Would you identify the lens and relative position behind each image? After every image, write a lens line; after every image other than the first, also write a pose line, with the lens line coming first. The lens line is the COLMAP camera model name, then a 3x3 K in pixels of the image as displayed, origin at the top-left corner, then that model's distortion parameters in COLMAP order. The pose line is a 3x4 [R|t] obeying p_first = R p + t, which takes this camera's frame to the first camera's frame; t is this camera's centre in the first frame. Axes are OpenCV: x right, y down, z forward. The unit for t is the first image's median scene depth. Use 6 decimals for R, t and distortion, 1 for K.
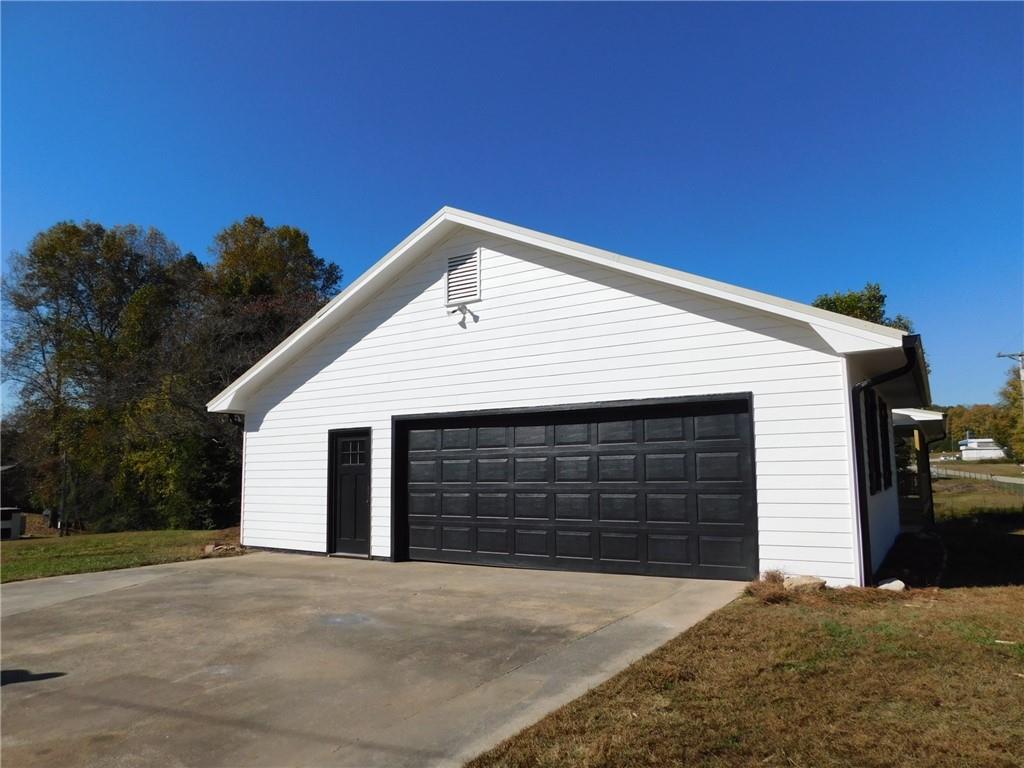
lens RADIAL K [[681.8, 0, 512.0], [0, 681.8, 384.0], [0, 0, 1]] dist [-0.074577, 0.067371]
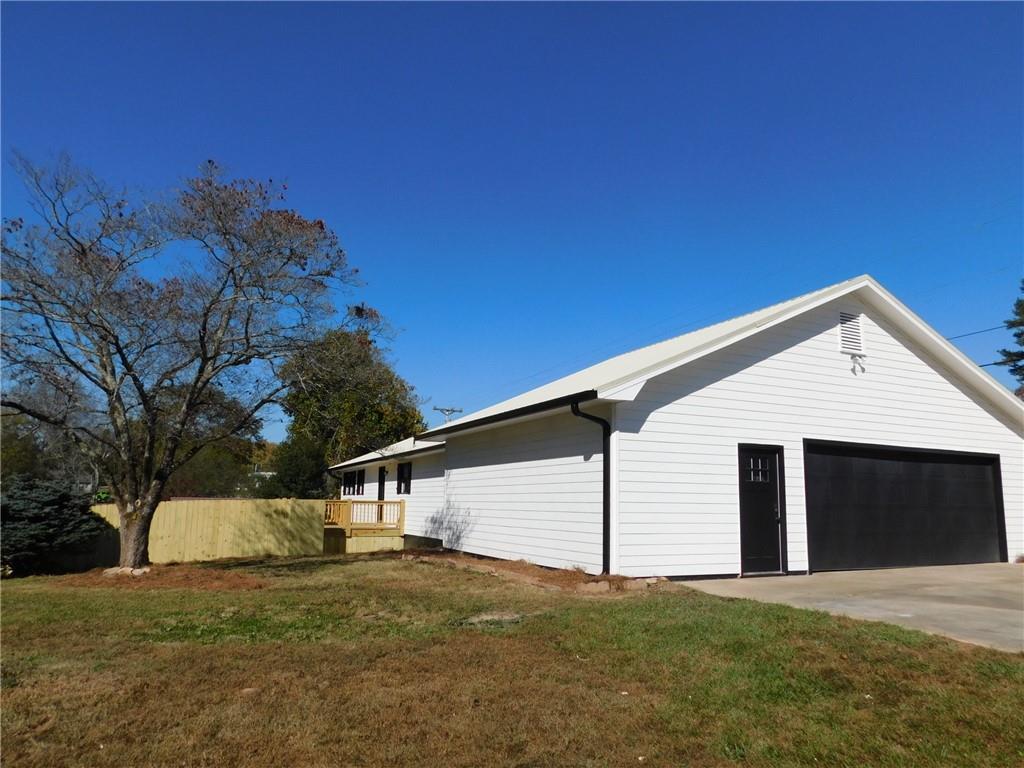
lens RADIAL K [[695.2, 0, 512.0], [0, 695.2, 384.0], [0, 0, 1]] dist [0.004927, 0.001887]
pose [[0.514537, 0.161134, 0.842192, -1.357376], [-0.133914, 0.985233, -0.106687, 0.142031], [-0.846947, -0.057887, 0.528517, 0.811314]]
